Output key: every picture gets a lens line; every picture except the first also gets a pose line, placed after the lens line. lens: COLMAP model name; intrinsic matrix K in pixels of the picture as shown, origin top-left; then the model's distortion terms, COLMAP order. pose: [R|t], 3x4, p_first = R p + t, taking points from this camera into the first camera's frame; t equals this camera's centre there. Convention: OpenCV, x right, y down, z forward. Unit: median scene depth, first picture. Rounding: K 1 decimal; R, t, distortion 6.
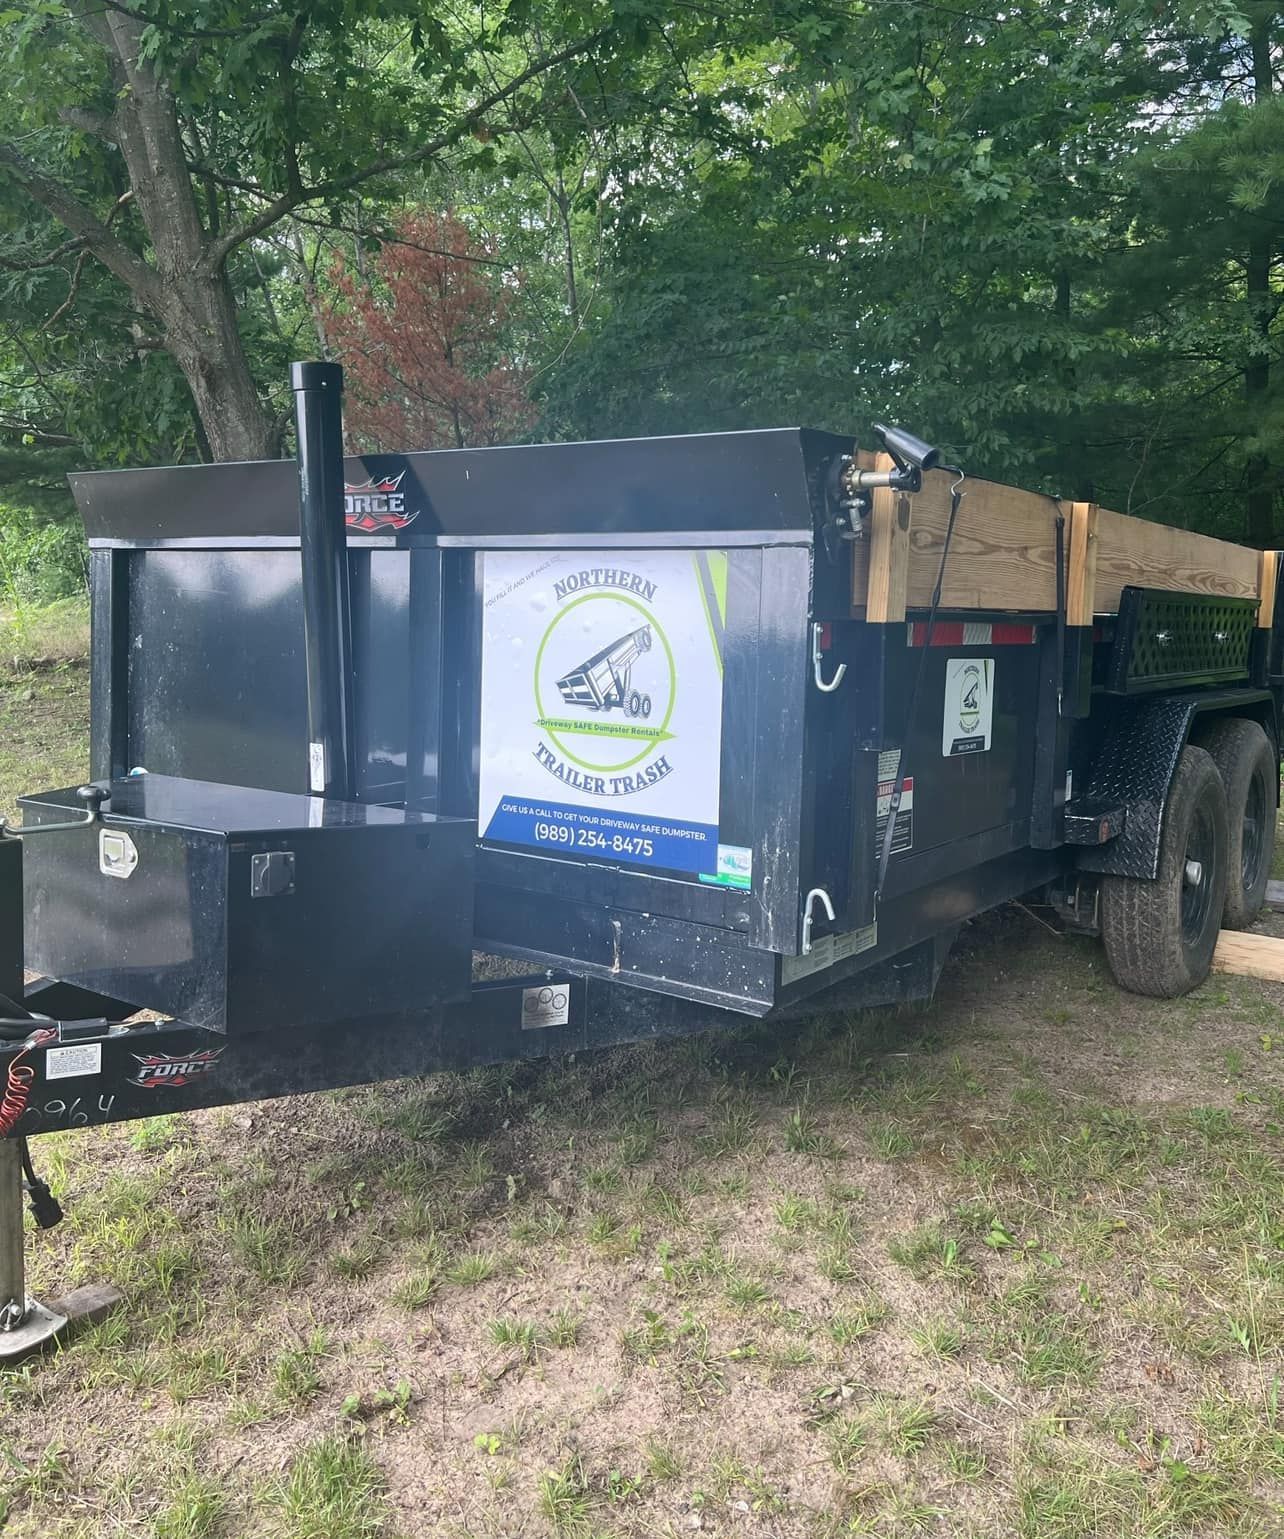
lens RADIAL K [[1348.1, 0, 632.1], [0, 1348.1, 704.3], [0, 0, 1]] dist [0.055065, -0.012748]
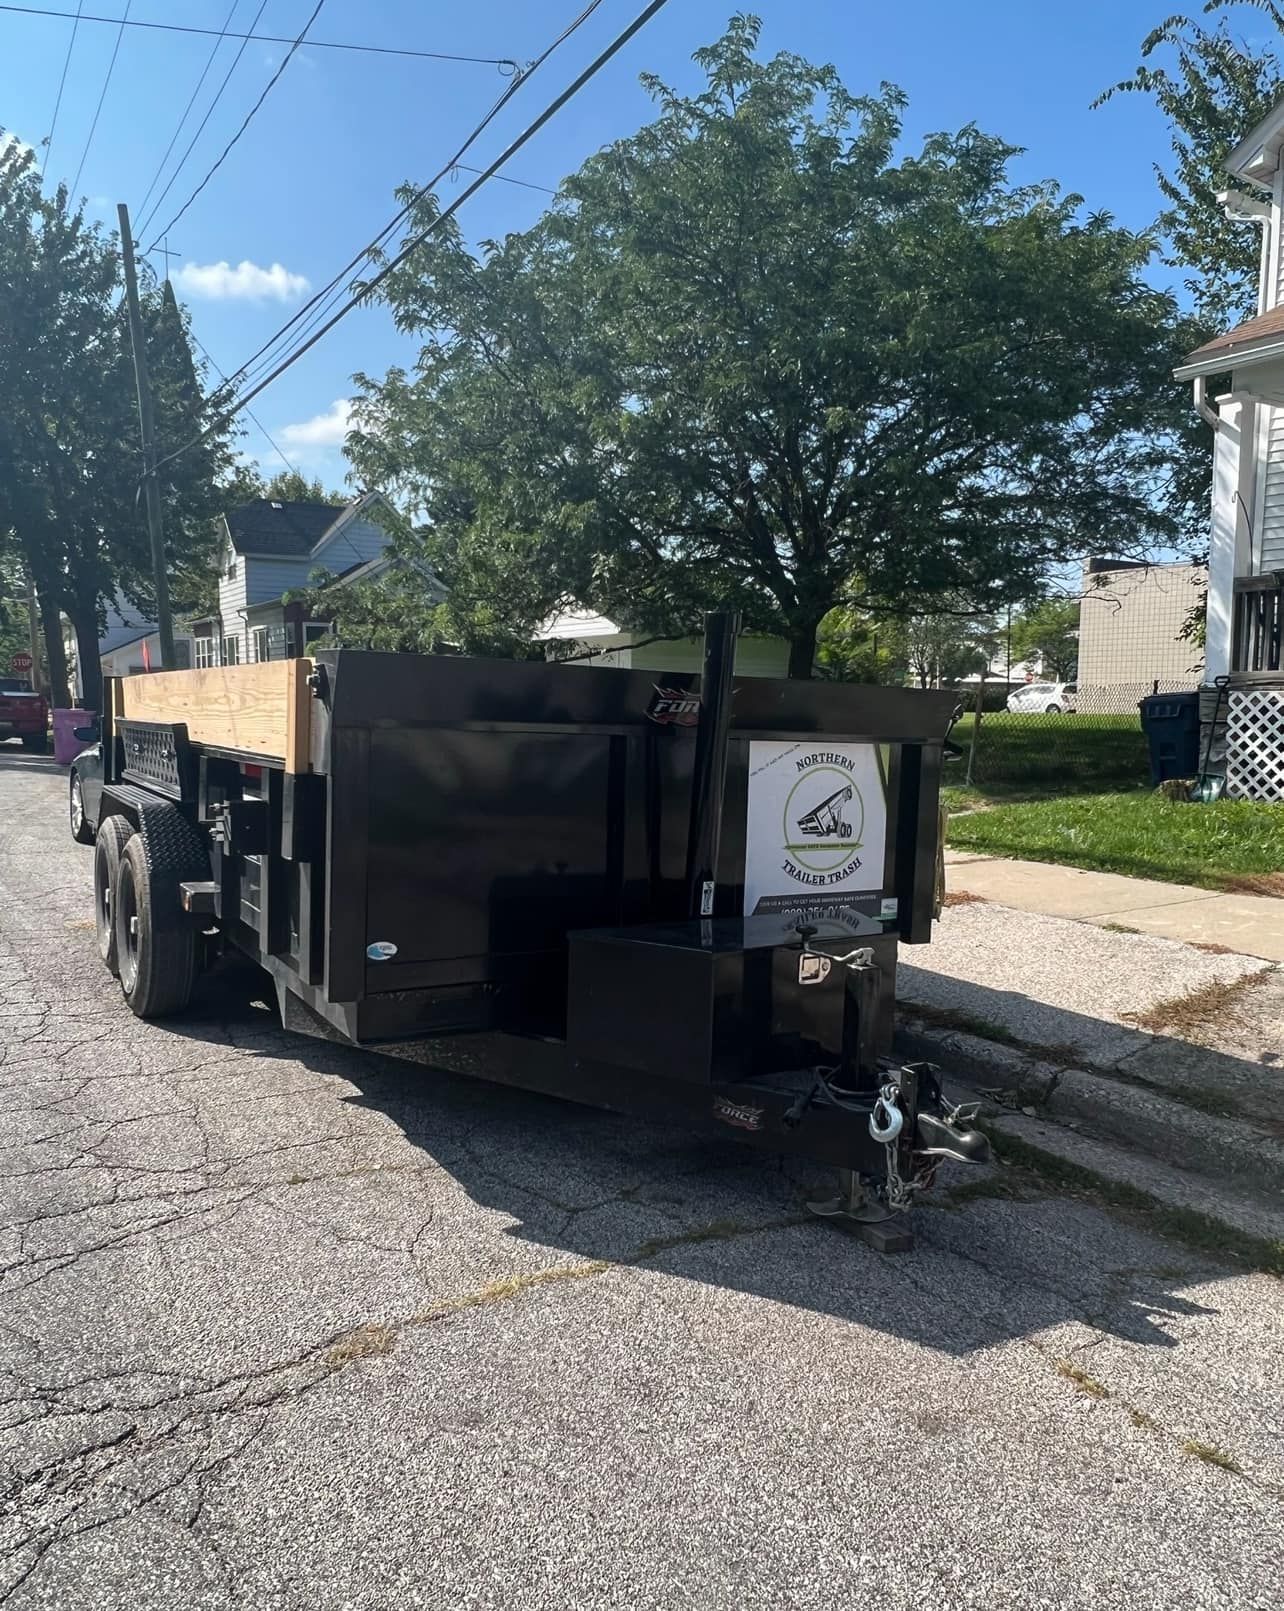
lens RADIAL K [[1179.5, 0, 642.4], [0, 1179.5, 810.9], [0, 0, 1]] dist [0.000718, 0.000019]
pose [[0.384464, -0.090441, 0.918699, -1.473861], [0.036517, 0.995900, 0.082759, -0.158065], [-0.922418, 0.001730, 0.386190, 0.632182]]
